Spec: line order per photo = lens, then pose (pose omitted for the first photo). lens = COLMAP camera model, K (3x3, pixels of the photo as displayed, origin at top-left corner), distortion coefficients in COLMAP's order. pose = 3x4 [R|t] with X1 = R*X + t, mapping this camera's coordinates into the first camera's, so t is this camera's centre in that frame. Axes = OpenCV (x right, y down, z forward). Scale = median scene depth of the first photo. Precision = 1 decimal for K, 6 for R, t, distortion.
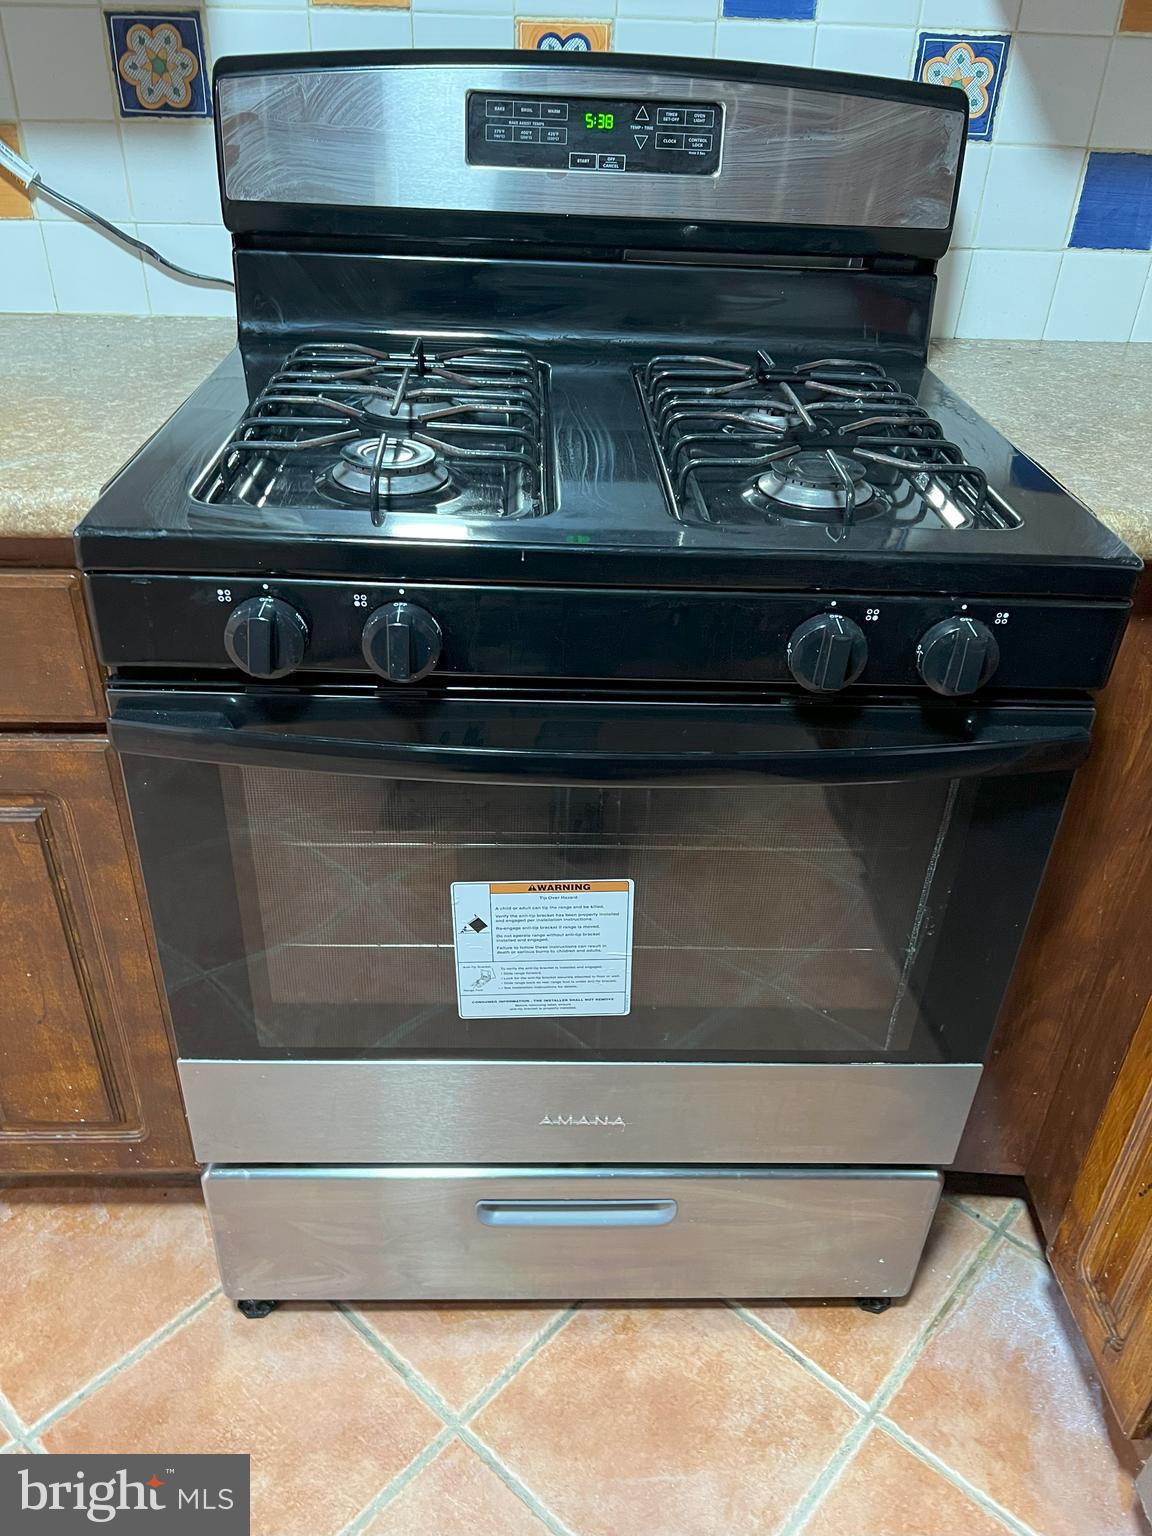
lens RADIAL K [[1163.3, 0, 570.4], [0, 1163.3, 777.0], [0, 0, 1]] dist [0.039650, -0.043294]
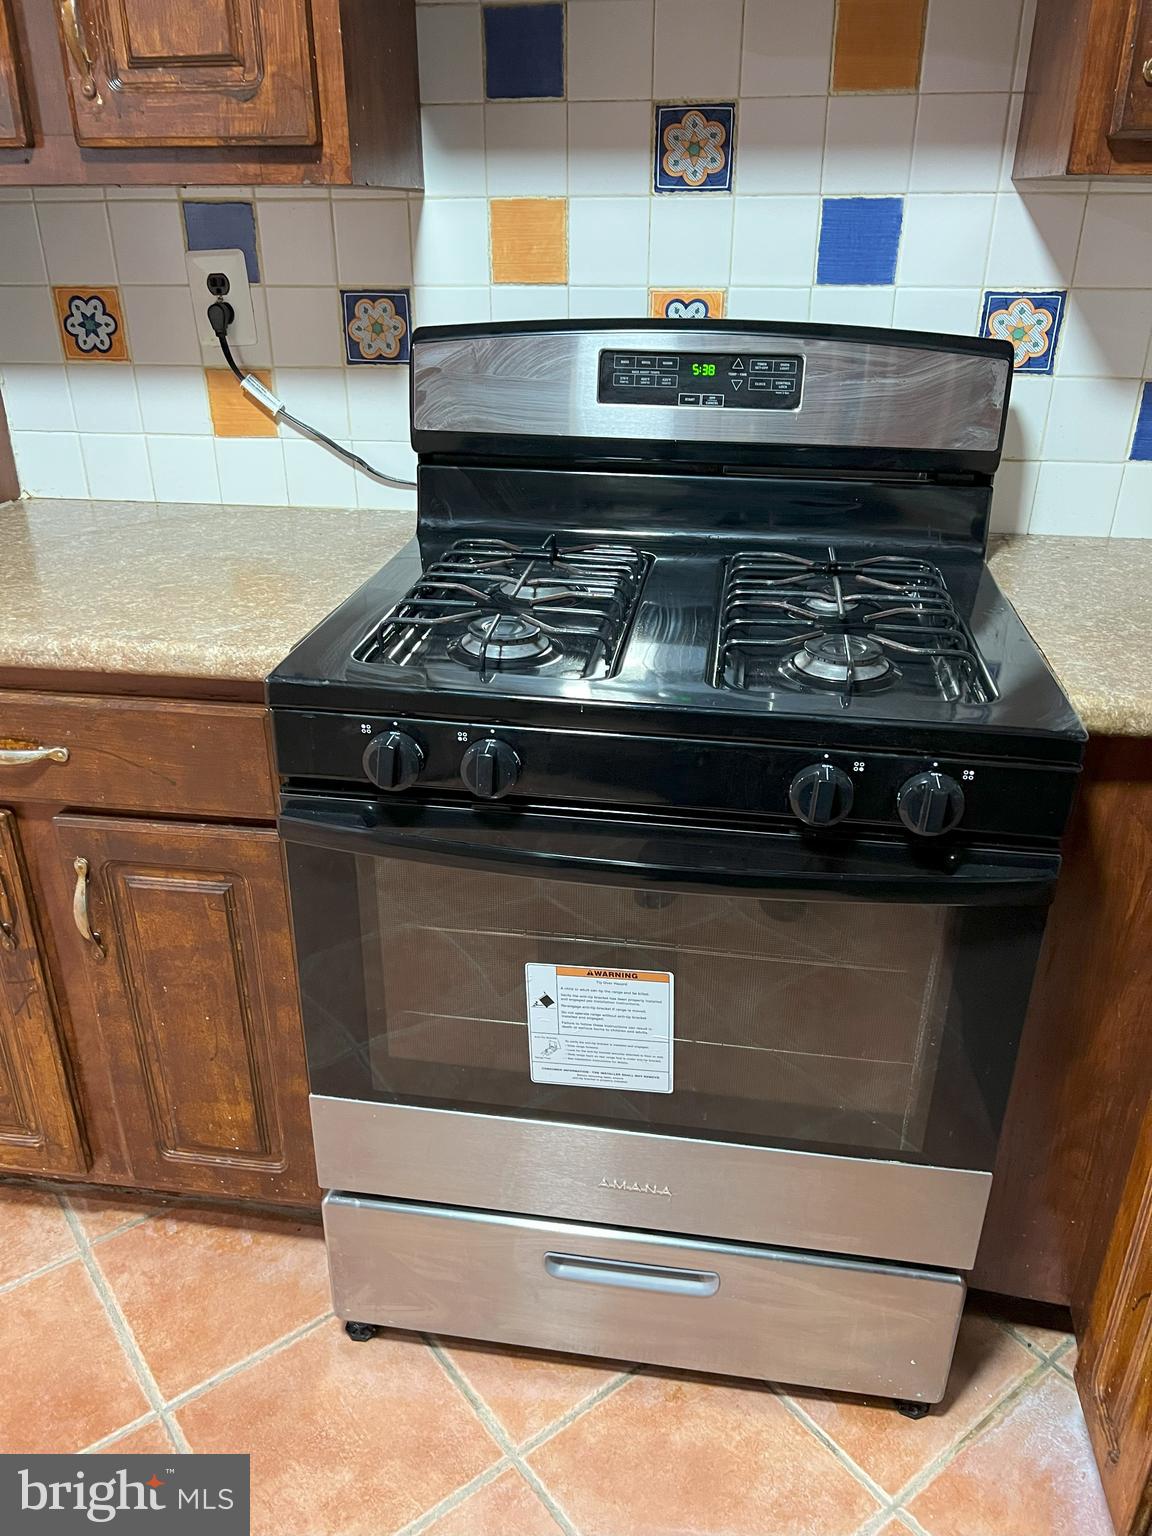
lens RADIAL K [[1156.6, 0, 568.1], [0, 1156.6, 777.4], [0, 0, 1]] dist [0.048425, -0.056808]
pose [[0.983397, 0.051689, -0.173949, 0.115830], [-0.072254, 0.990844, -0.114053, 0.024889], [0.166461, 0.124728, 0.978128, -0.180585]]
